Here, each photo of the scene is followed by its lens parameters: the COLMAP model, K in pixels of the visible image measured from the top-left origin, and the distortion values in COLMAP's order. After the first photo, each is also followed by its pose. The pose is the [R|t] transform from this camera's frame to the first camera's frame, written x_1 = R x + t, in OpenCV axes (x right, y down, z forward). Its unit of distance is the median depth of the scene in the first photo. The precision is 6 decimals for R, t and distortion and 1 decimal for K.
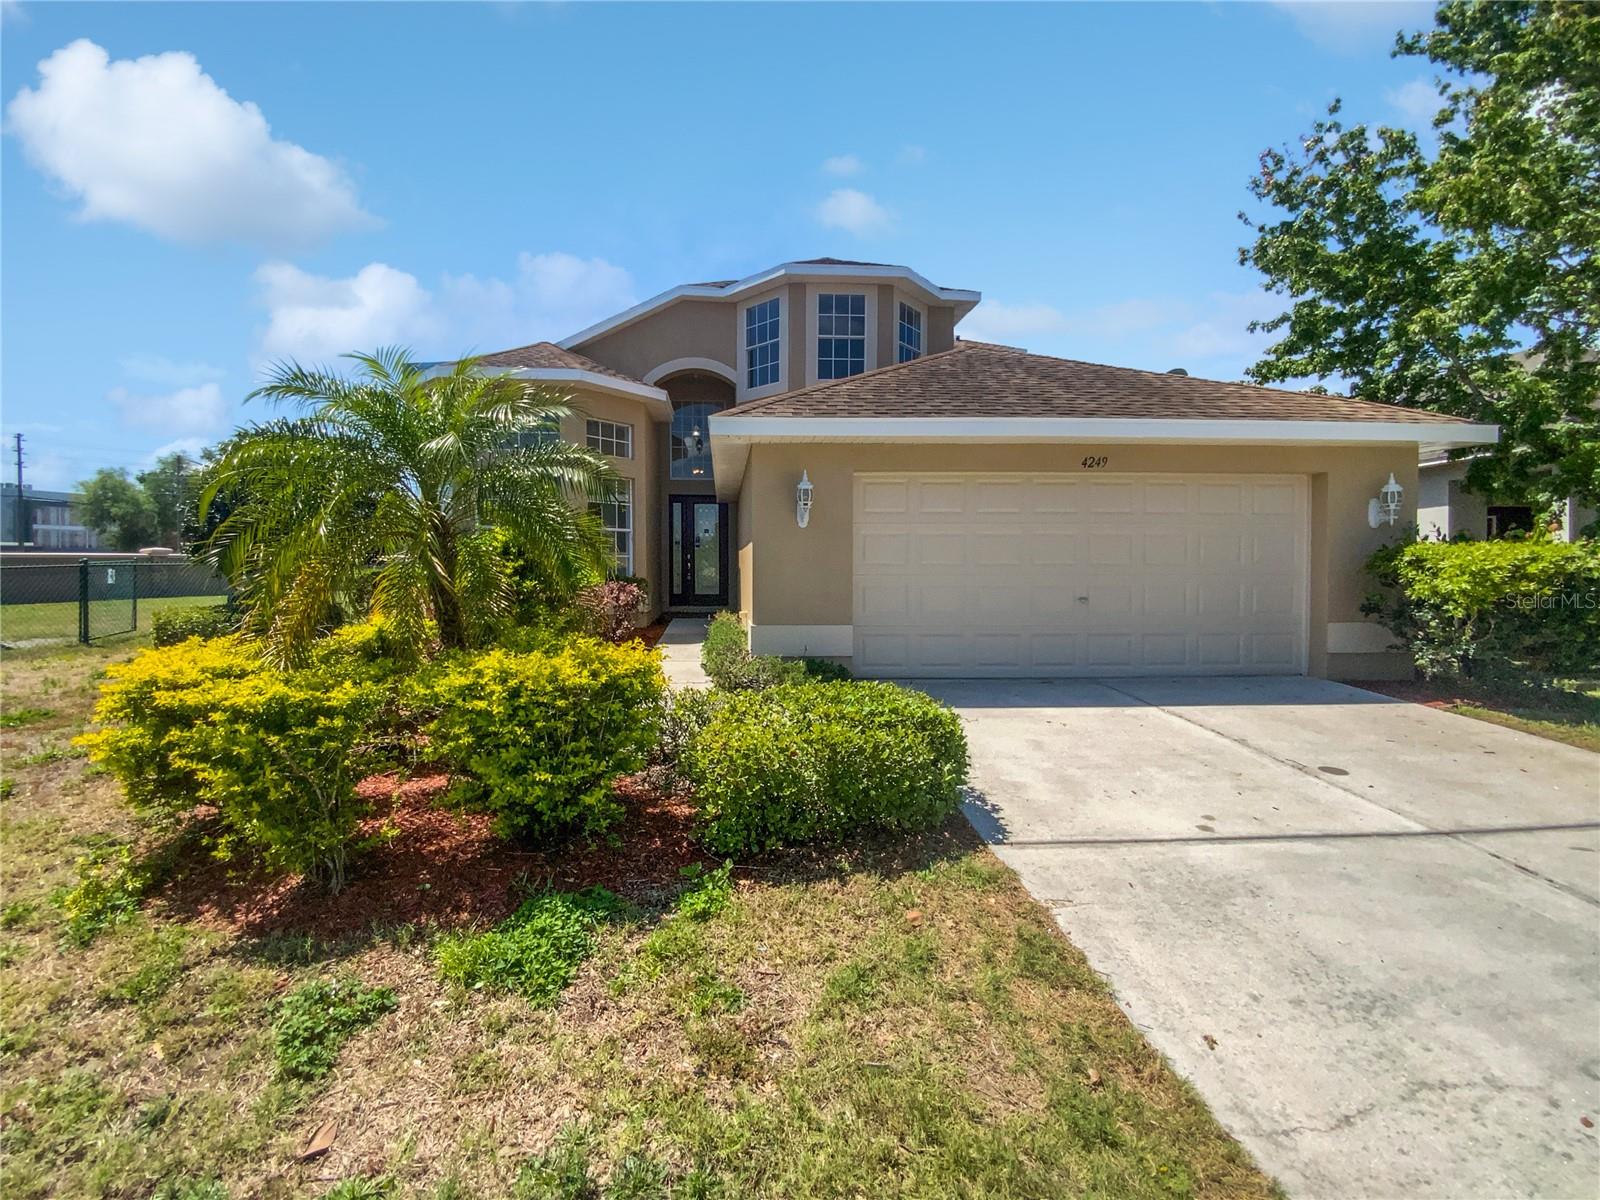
lens RADIAL K [[642.7, 0, 787.4], [0, 642.7, 591.3], [0, 0, 1]] dist [-0.001187, -0.000281]
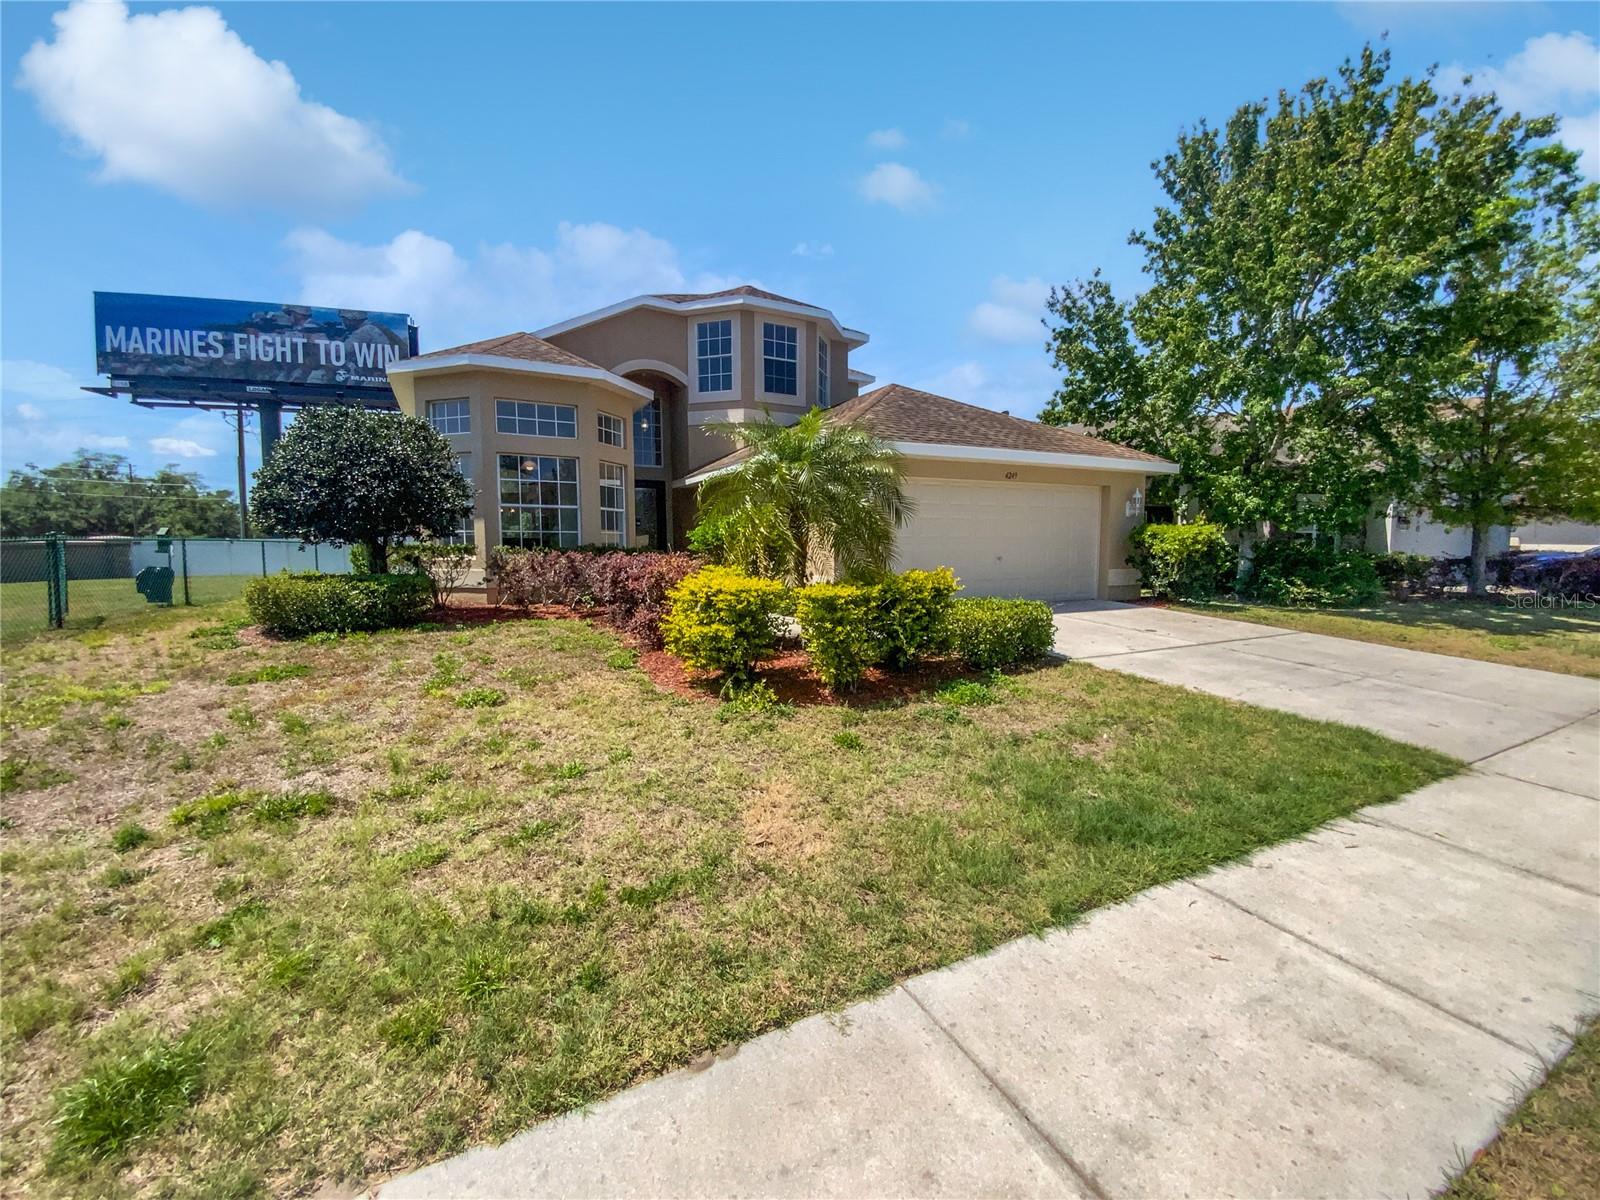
lens RADIAL K [[642.7, 0, 799.0], [0, 642.7, 595.0], [0, 0, 1]] dist [-0.001187, -0.000281]
pose [[0.911242, -0.035479, 0.410340, -0.453508], [0.022294, 0.999071, 0.036874, 0.022630], [-0.411267, -0.024453, 0.911187, -0.189961]]
